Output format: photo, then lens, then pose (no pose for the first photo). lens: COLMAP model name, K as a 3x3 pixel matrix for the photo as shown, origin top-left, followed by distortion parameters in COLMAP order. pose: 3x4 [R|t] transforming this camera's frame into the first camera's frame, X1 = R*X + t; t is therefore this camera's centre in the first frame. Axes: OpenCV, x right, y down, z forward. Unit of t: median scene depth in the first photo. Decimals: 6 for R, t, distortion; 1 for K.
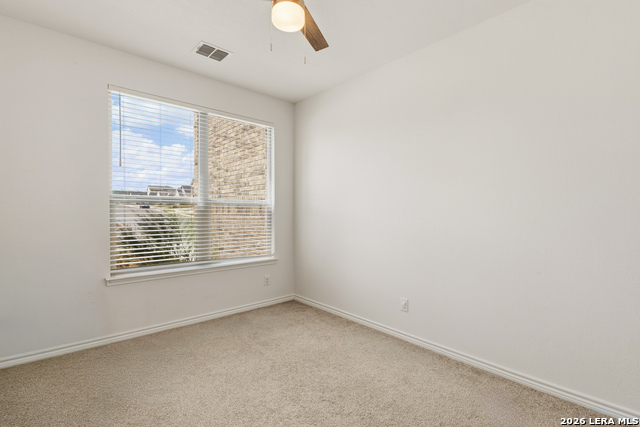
lens RADIAL K [[298.2, 0, 320.0], [0, 298.2, 216.4], [0, 0, 1]] dist [0.012198, -0.000012]
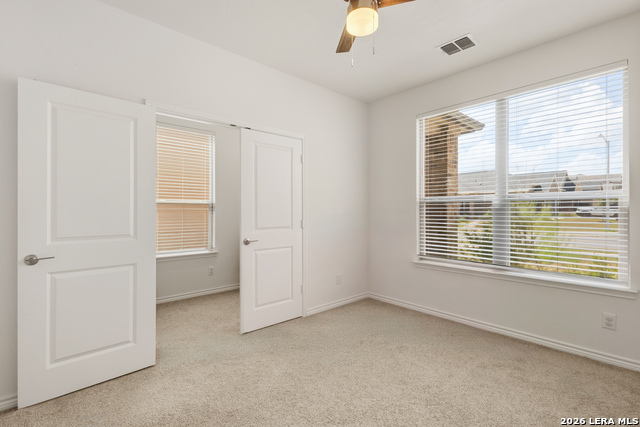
lens RADIAL K [[298.2, 0, 319.4], [0, 298.2, 209.4], [0, 0, 1]] dist [0.012198, -0.000012]
pose [[-0.000200, -0.004400, -0.999990, 0.551983], [-0.001347, 0.999989, -0.004399, -0.014785], [0.999999, 0.001346, -0.000206, 0.509602]]
